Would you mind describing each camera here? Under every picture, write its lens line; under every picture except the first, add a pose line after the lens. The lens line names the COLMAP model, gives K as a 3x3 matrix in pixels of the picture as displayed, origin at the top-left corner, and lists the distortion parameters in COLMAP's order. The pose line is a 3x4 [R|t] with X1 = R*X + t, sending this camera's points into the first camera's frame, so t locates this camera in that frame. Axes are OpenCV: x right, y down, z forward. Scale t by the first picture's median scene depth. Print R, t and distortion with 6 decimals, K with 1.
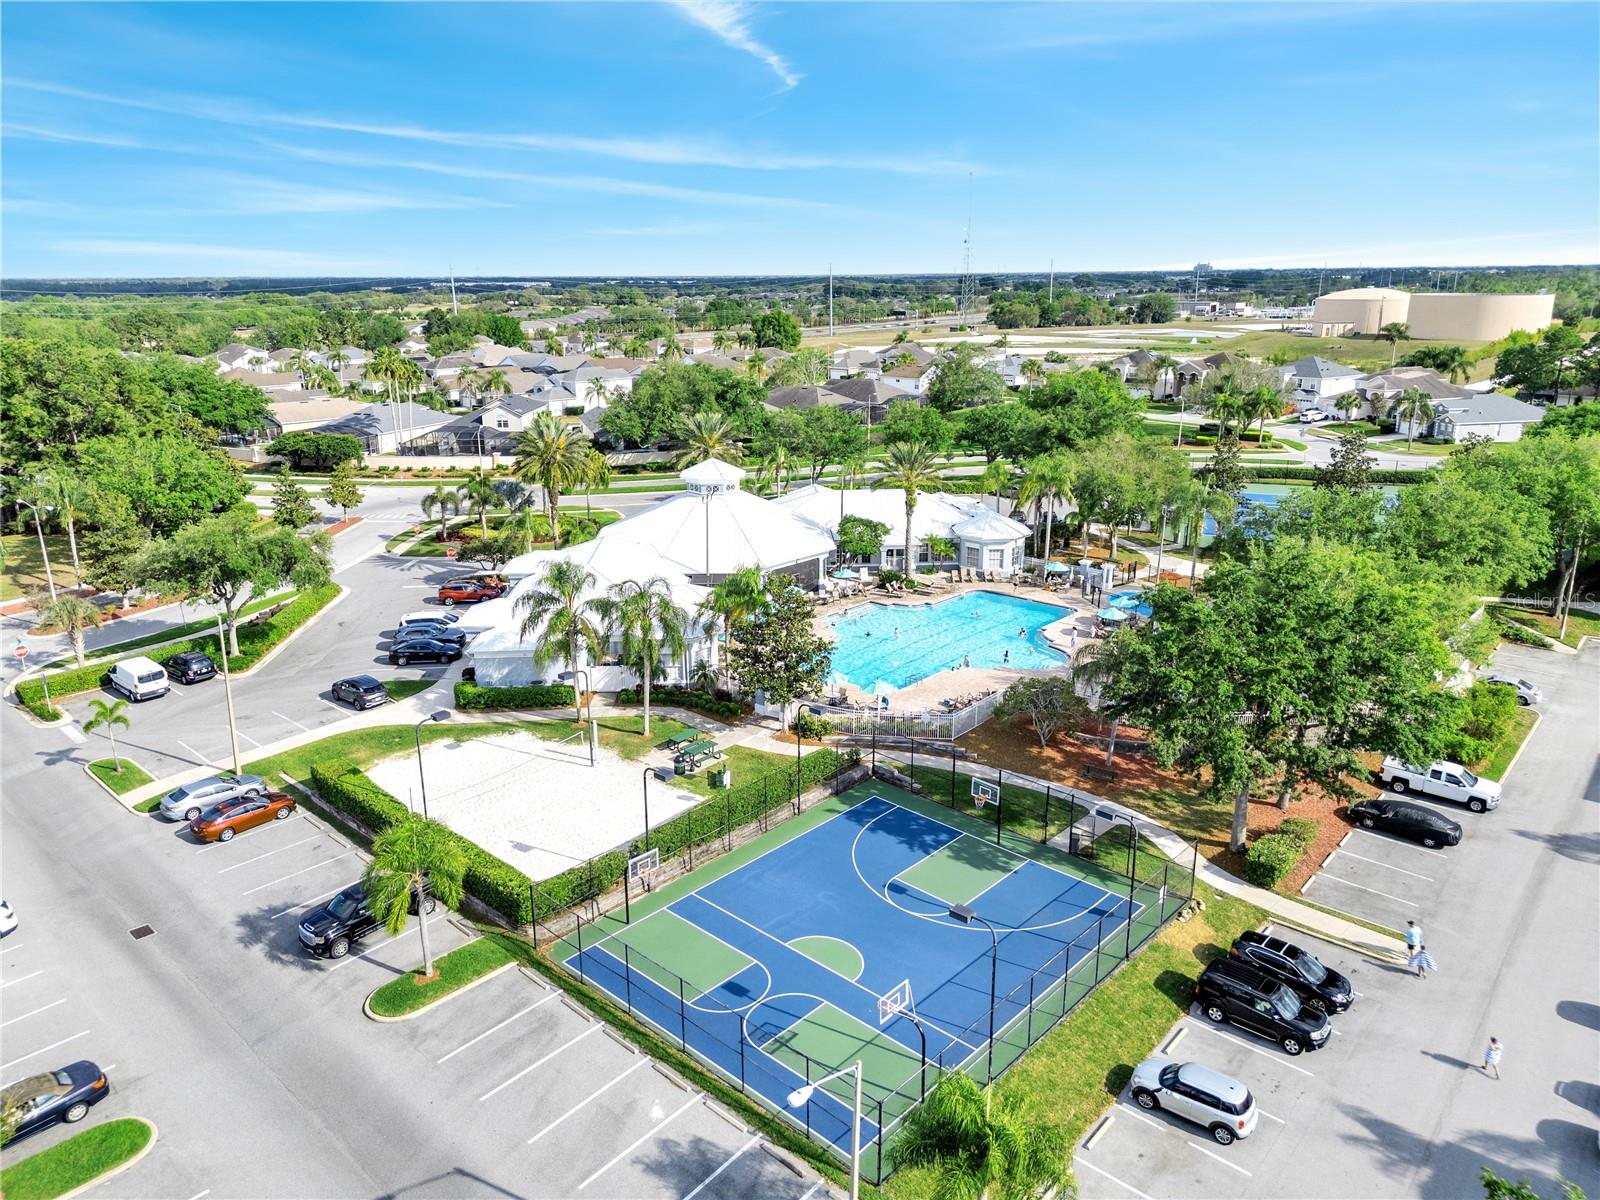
lens RADIAL K [[1122.3, 0, 799.9], [0, 1122.3, 599.3], [0, 0, 1]] dist [0.064934, -0.062070]
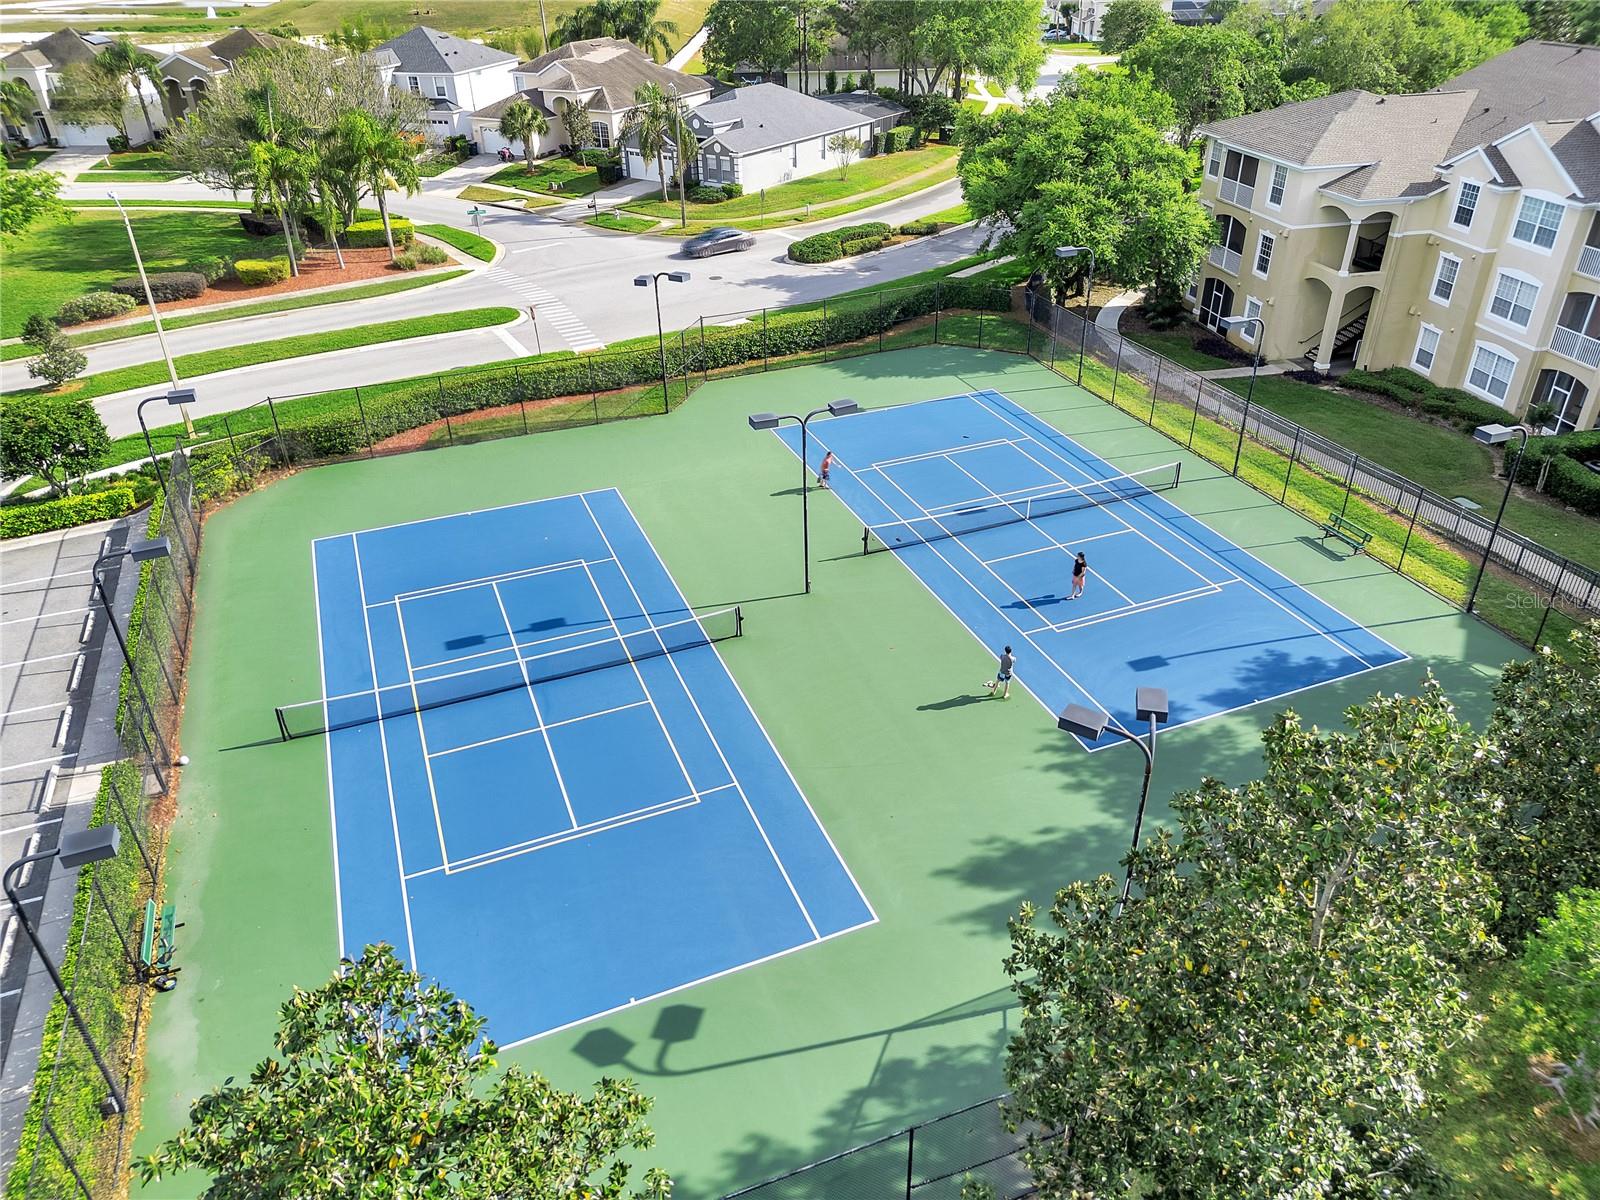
lens RADIAL K [[1122.3, 0, 796.2], [0, 1122.3, 600.0], [0, 0, 1]] dist [0.064934, -0.062070]
pose [[0.738615, -0.351723, 0.575099, 0.190337], [0.199467, 0.928928, 0.311939, -0.100488], [-0.643942, -0.115690, 0.756277, 0.473358]]
